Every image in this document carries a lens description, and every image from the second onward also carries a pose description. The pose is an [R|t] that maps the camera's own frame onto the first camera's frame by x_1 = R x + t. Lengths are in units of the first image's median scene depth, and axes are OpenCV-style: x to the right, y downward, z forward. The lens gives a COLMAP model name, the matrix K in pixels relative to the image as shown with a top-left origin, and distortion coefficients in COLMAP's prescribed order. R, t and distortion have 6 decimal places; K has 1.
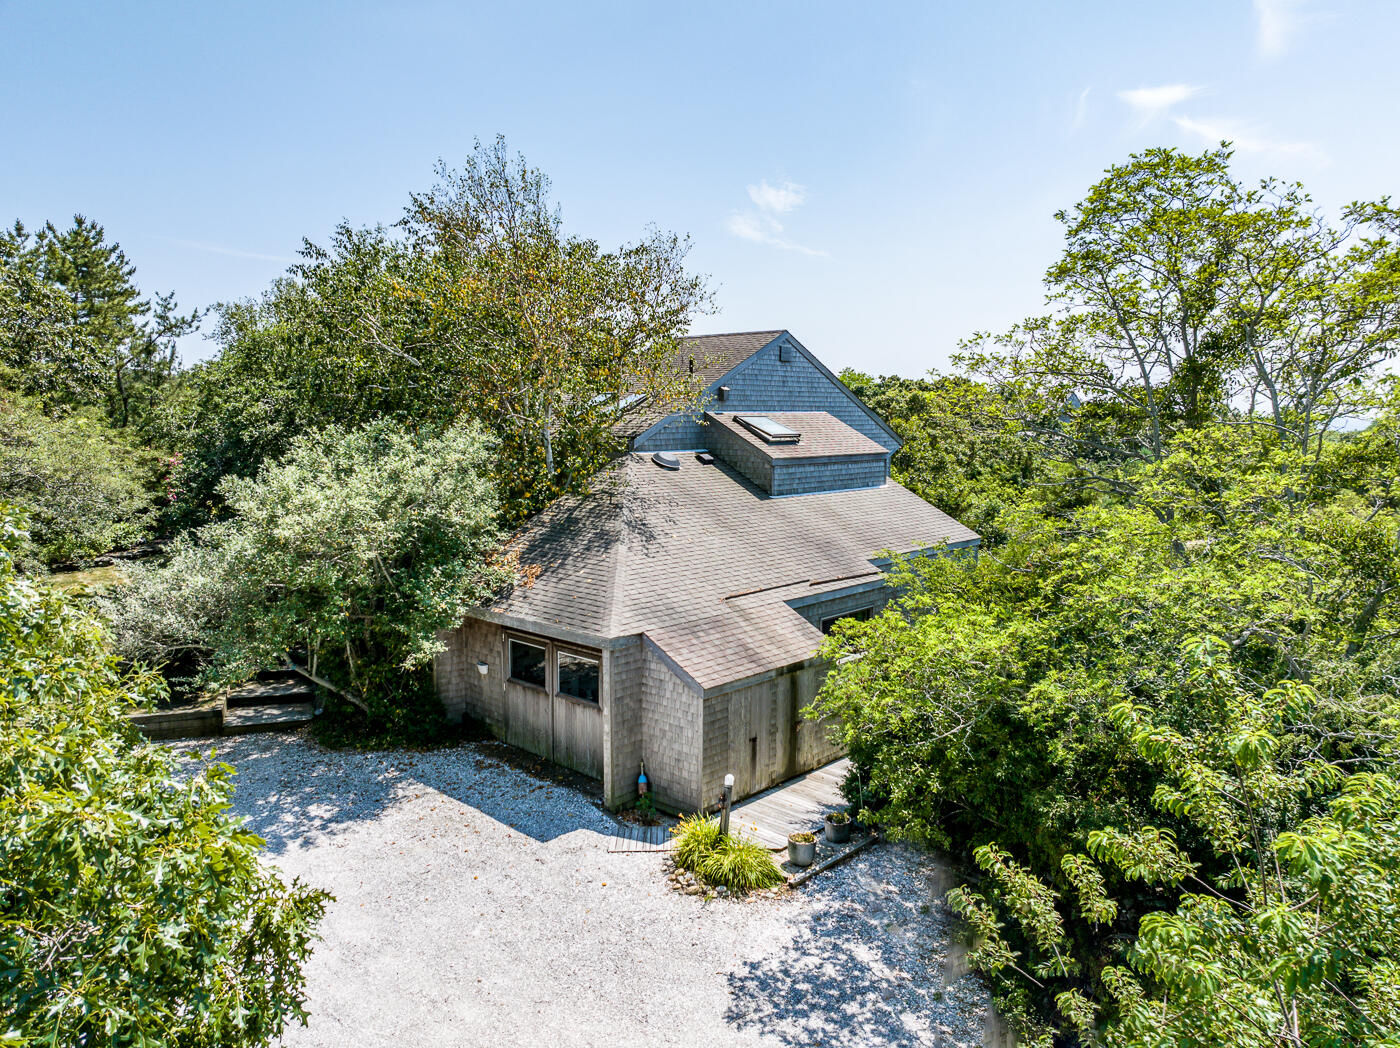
lens RADIAL K [[982.2, 0, 700.0], [0, 982.2, 524.0], [0, 0, 1]] dist [-0.029306, 0.000259]
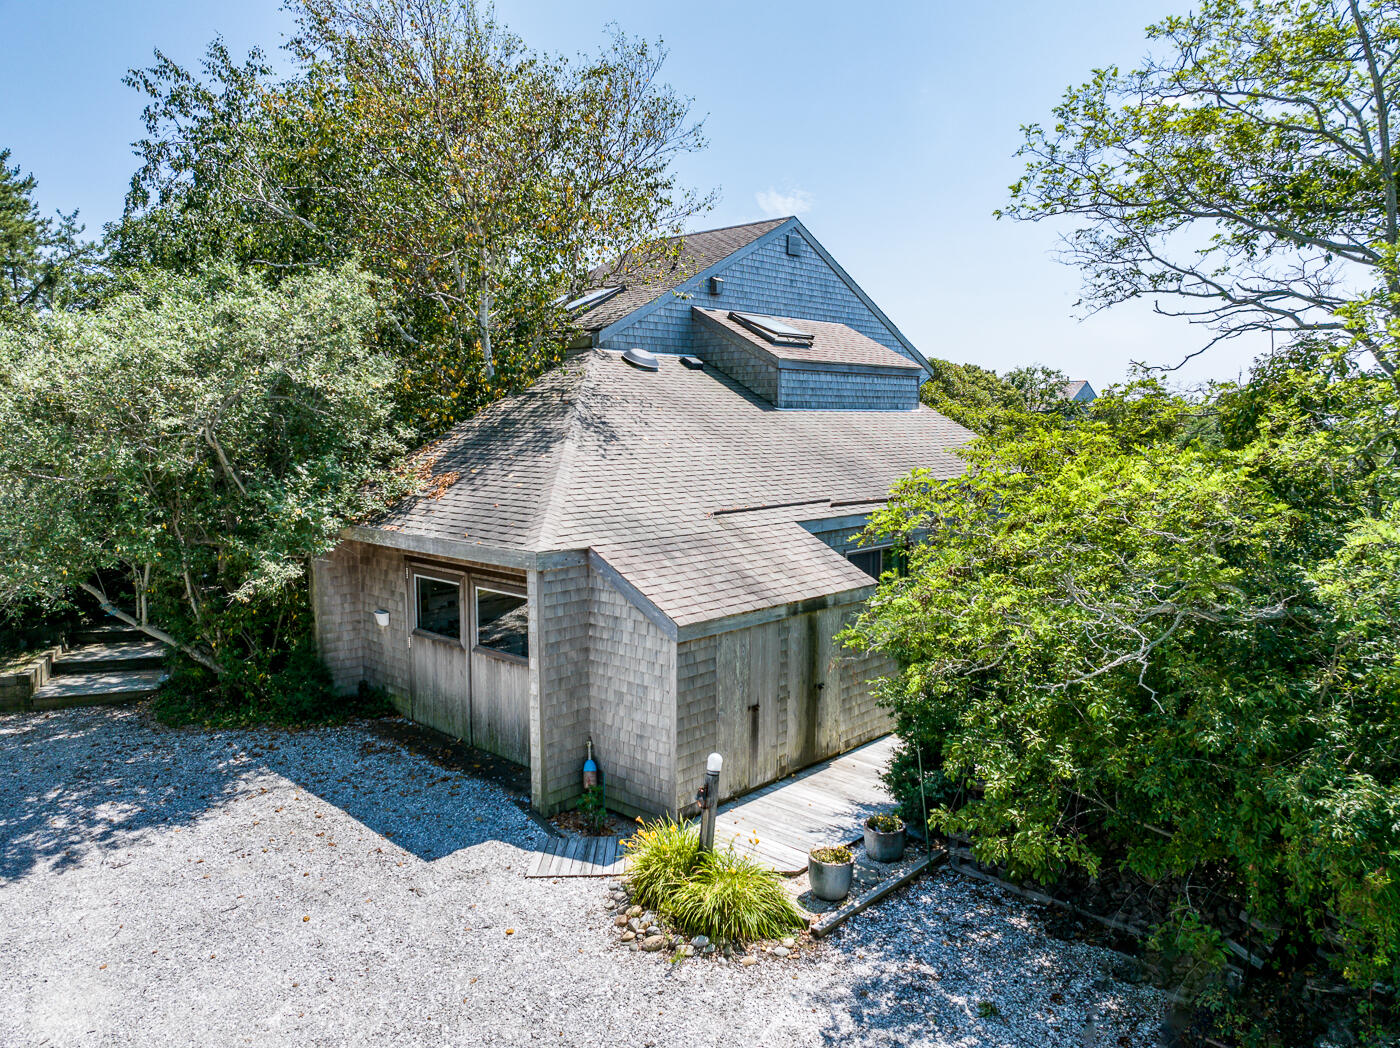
lens RADIAL K [[988.6, 0, 700.0], [0, 988.6, 524.0], [0, 0, 1]] dist [-0.054481, 0.031466]
pose [[0.999998, -0.001605, -0.001302, 0.018685], [0.001598, 0.999986, -0.004992, 0.098009], [0.001310, 0.004990, 0.999987, 0.324884]]
